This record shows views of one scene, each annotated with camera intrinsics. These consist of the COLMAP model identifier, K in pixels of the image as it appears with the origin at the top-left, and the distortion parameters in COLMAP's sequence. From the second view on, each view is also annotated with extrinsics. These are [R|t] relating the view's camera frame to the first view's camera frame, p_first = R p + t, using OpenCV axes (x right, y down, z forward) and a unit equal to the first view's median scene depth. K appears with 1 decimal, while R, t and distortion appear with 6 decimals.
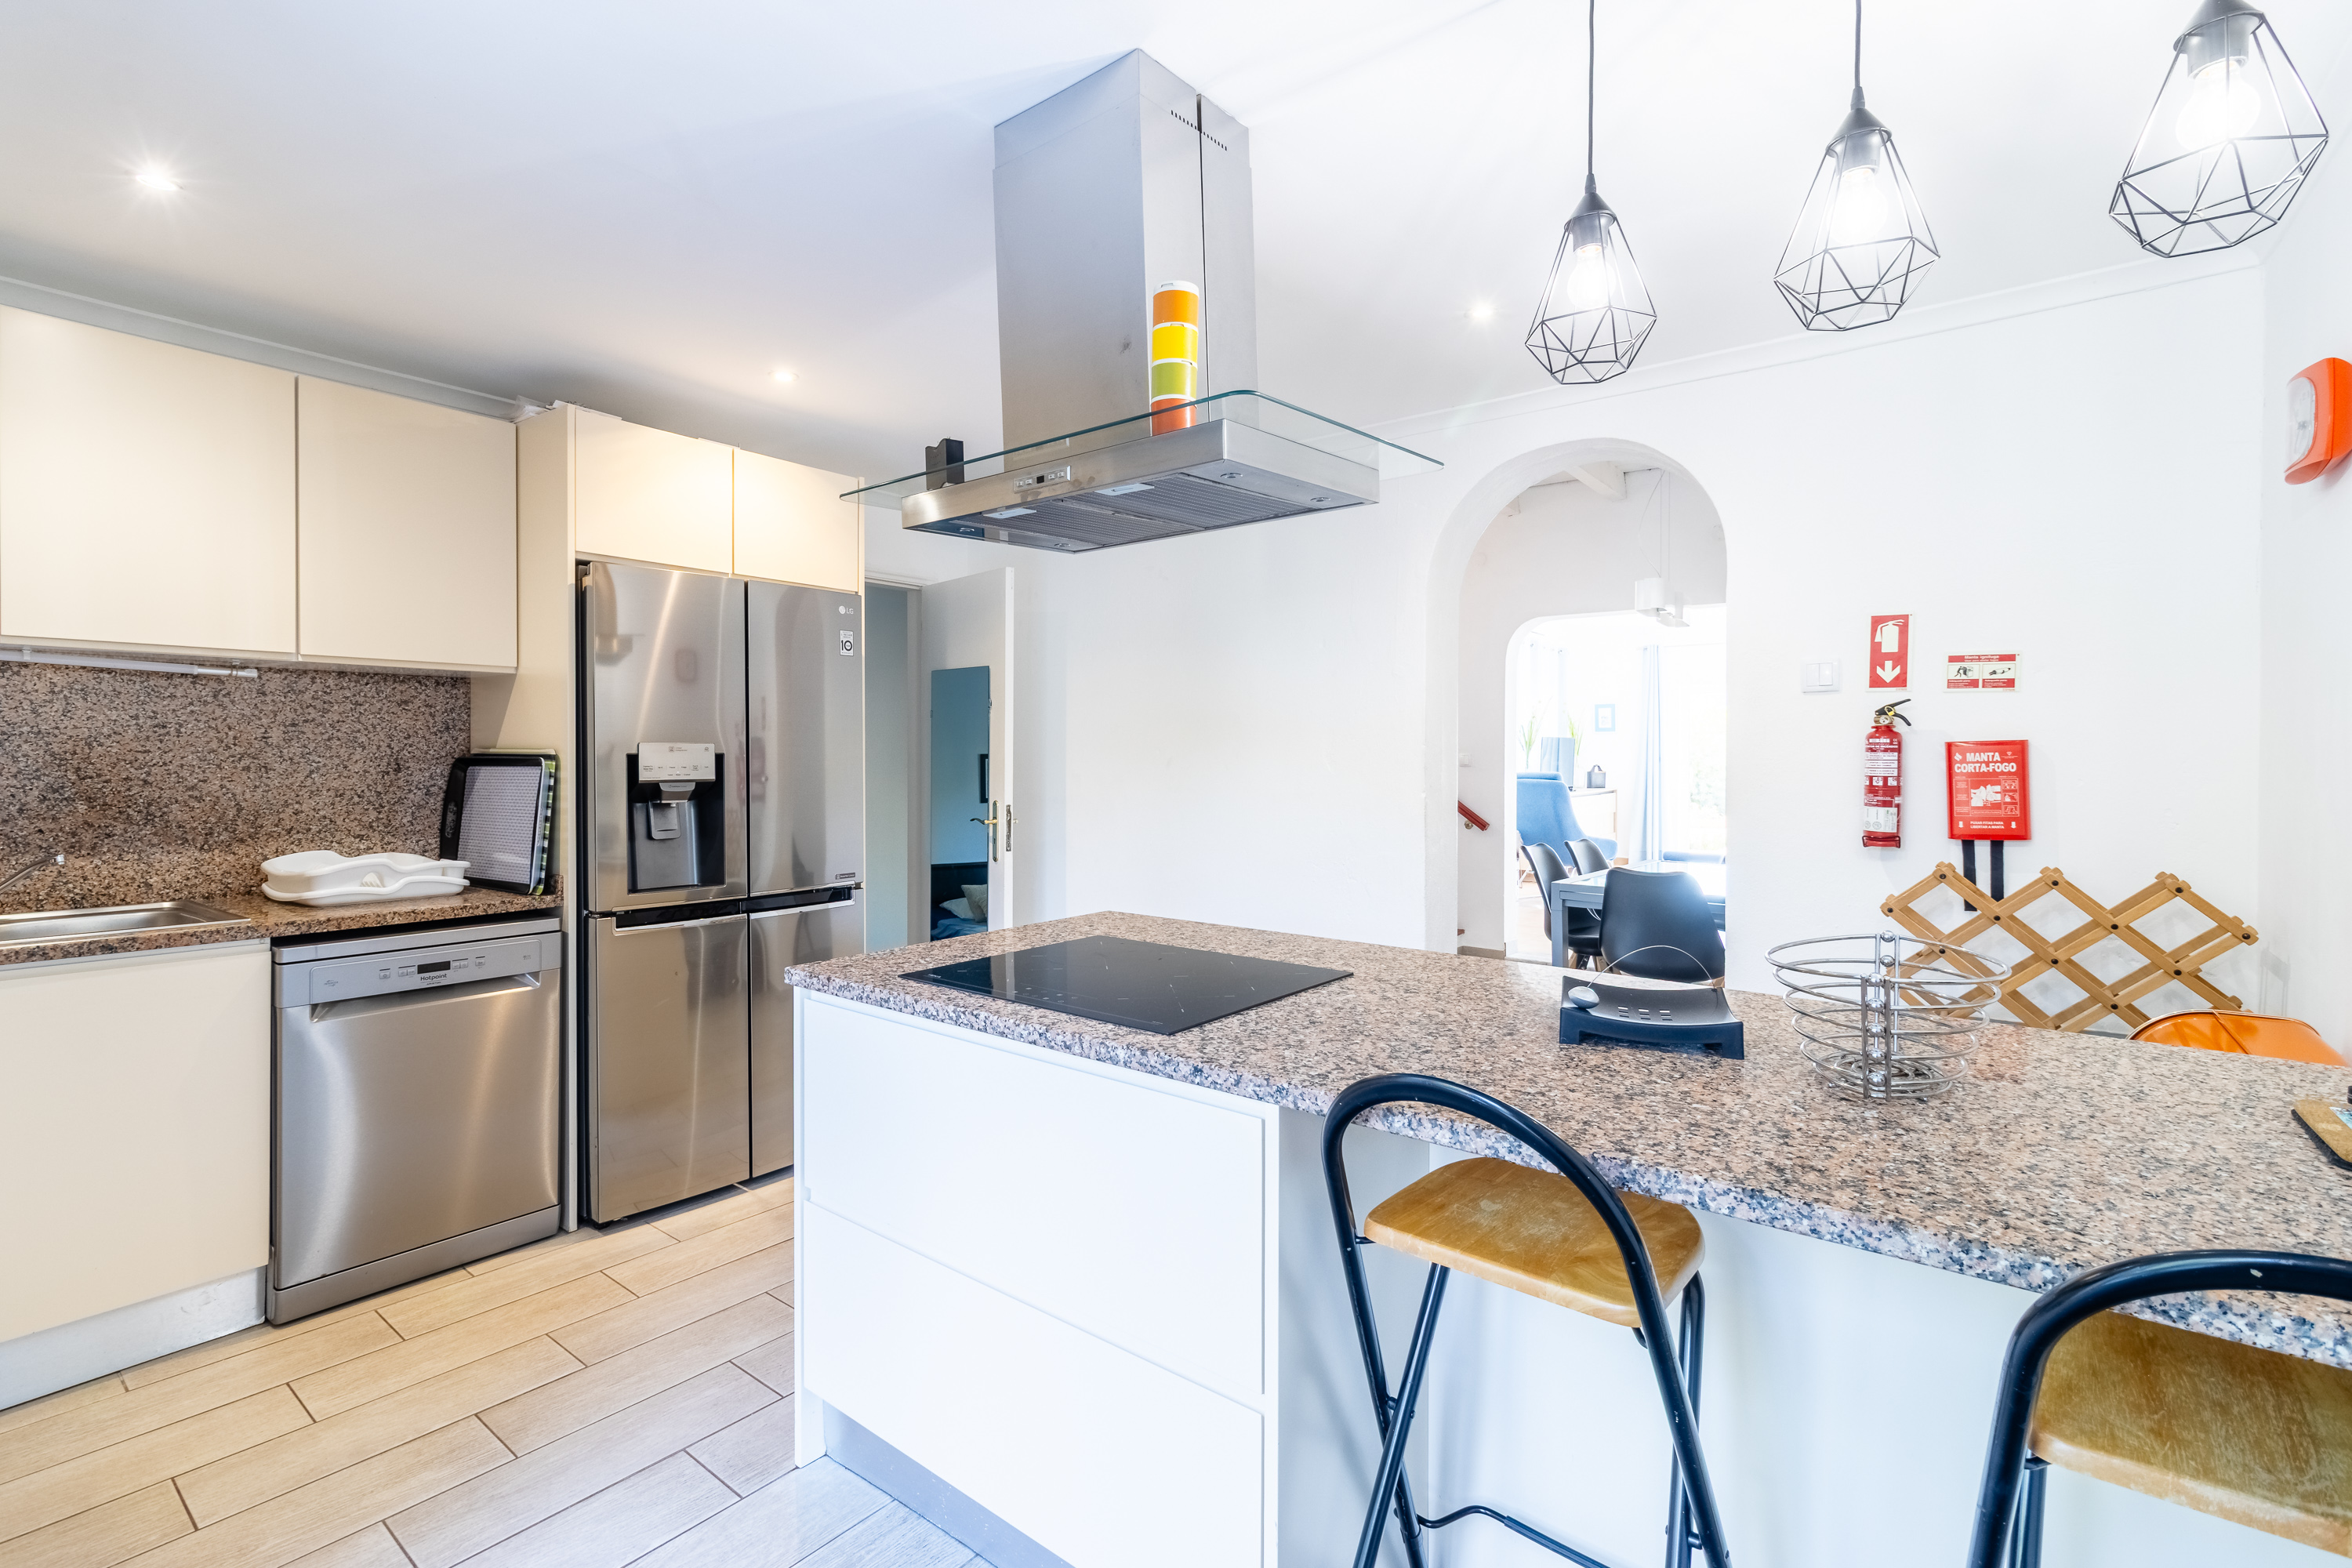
lens RADIAL K [[1087.2, 0, 1162.6], [0, 1087.2, 763.3], [0, 0, 1]] dist [-0.000581, 0.001365]
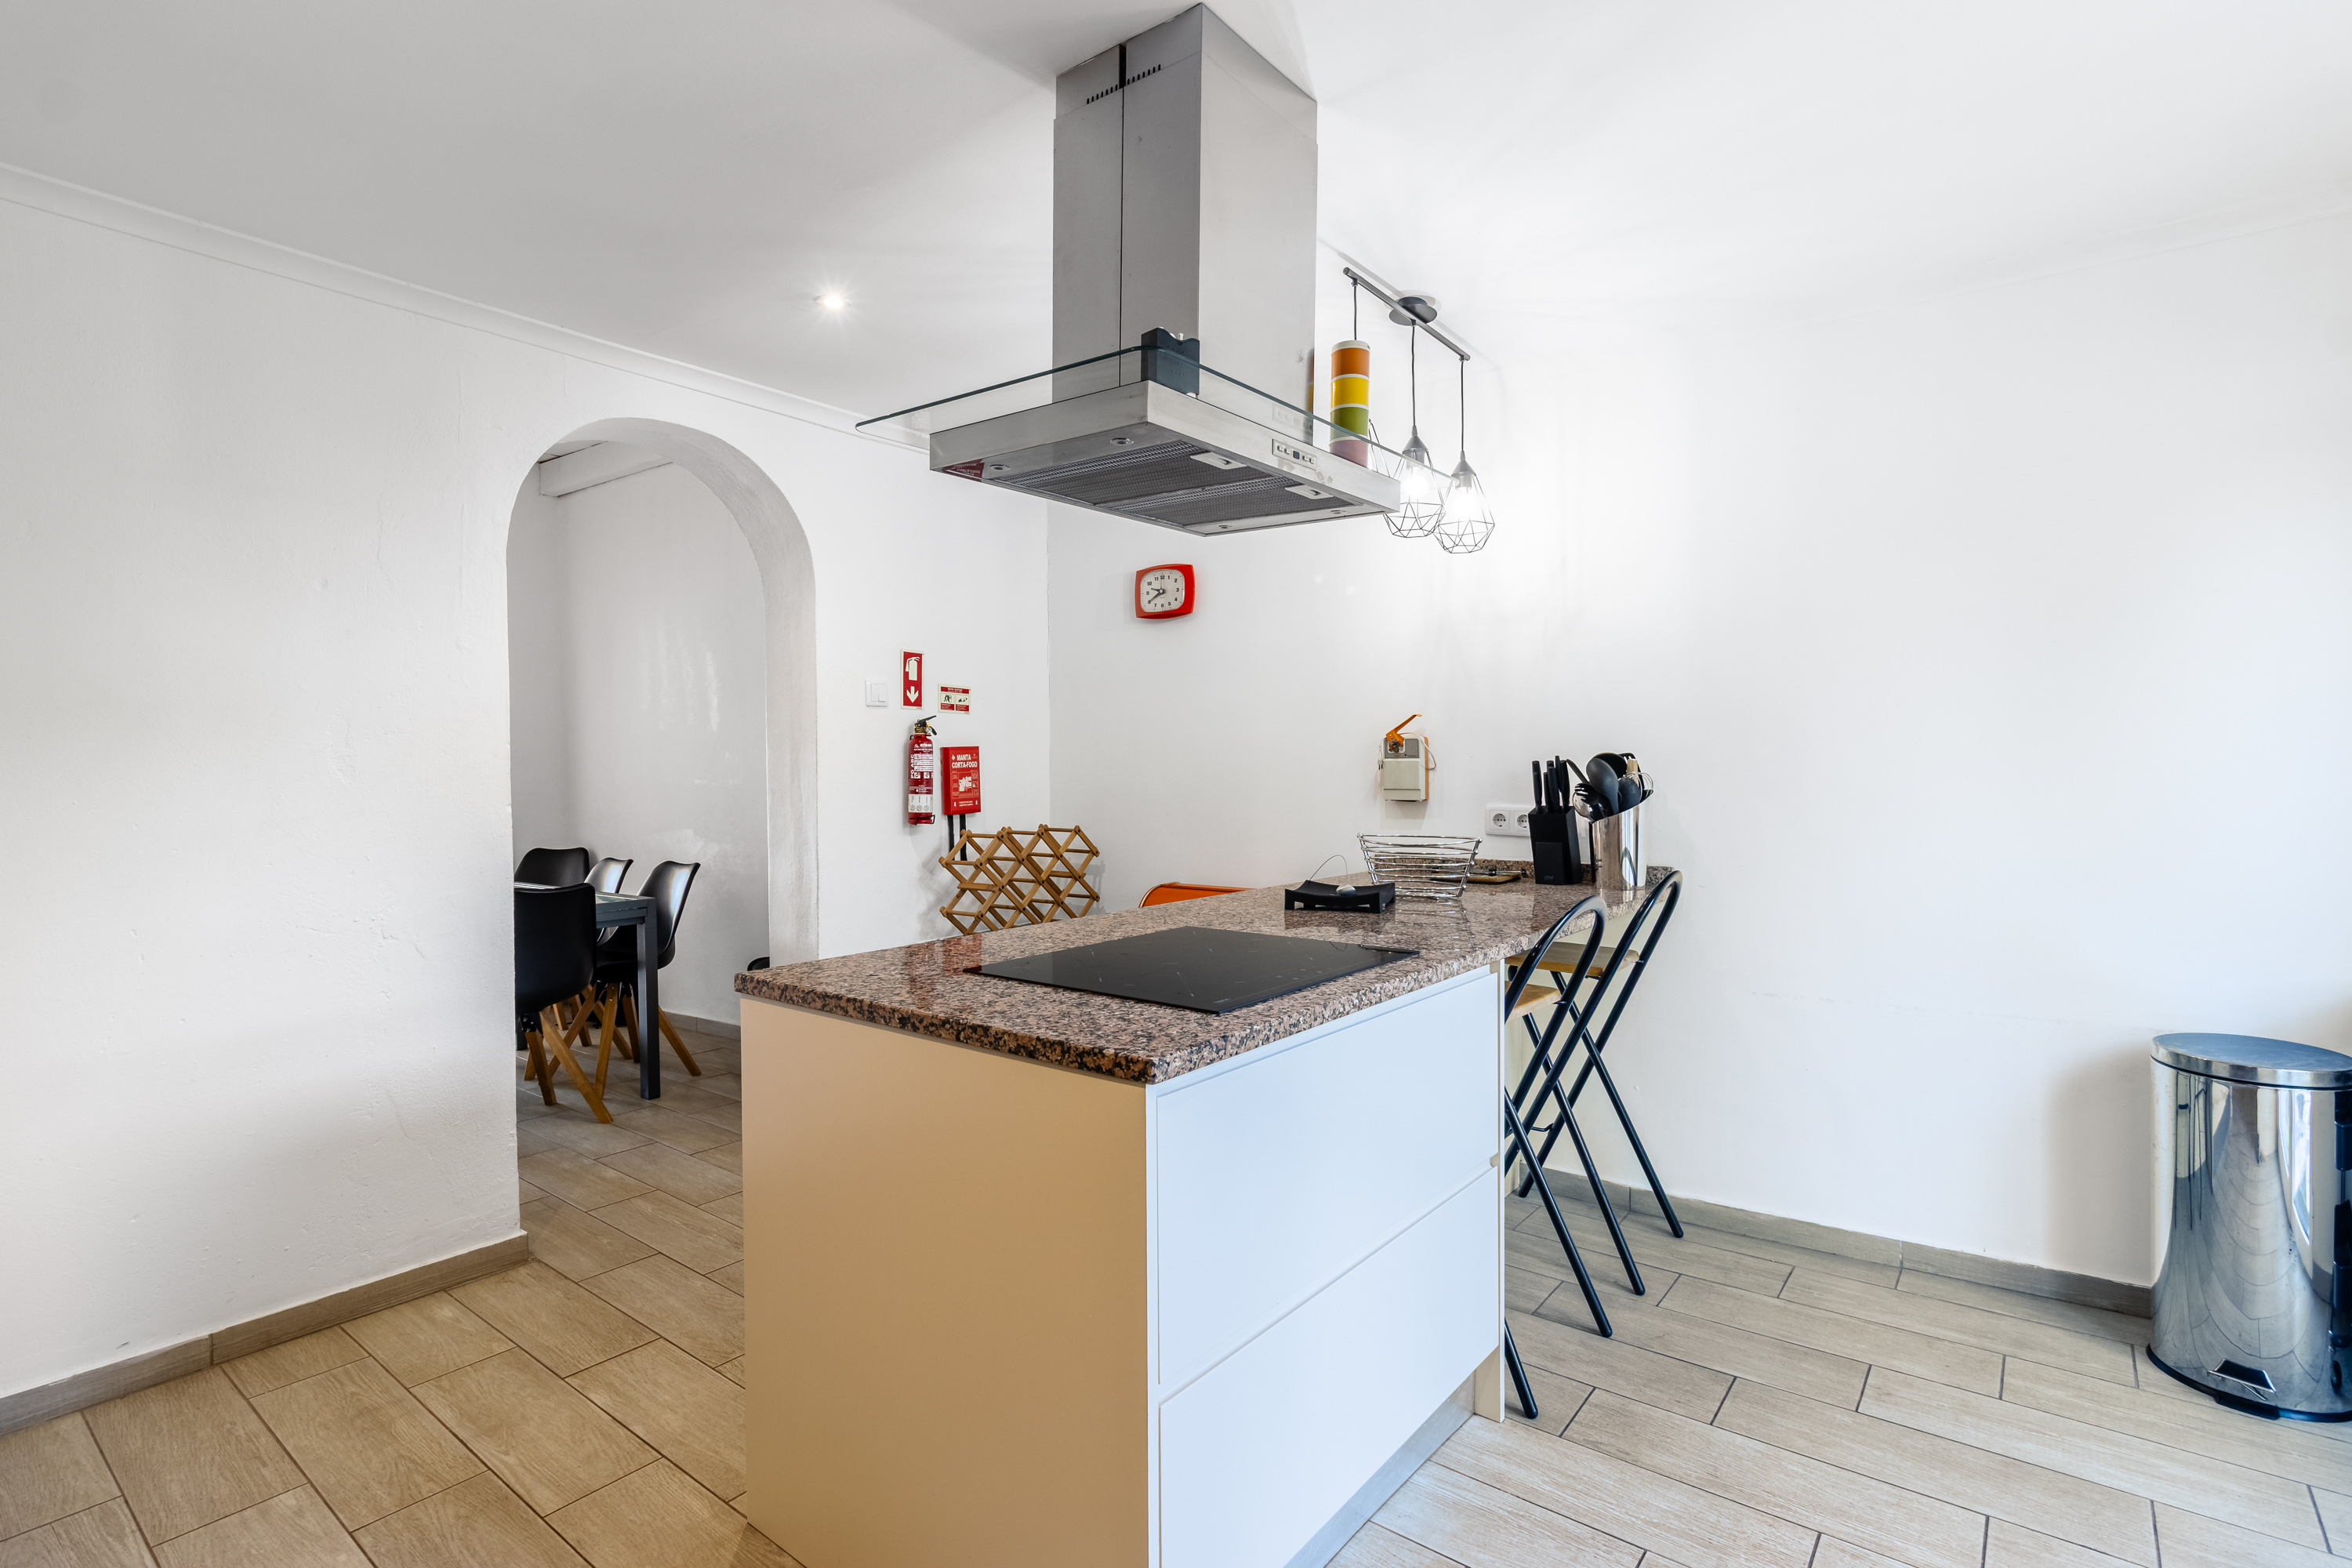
lens RADIAL K [[1087.2, 0, 1153.9], [0, 1087.2, 790.2], [0, 0, 1]] dist [-0.000581, 0.001365]
pose [[0.005085, -0.019789, 0.999791, -0.708216], [0.021287, 0.999580, 0.019676, 0.014897], [-0.999760, 0.021182, 0.005504, 0.724176]]
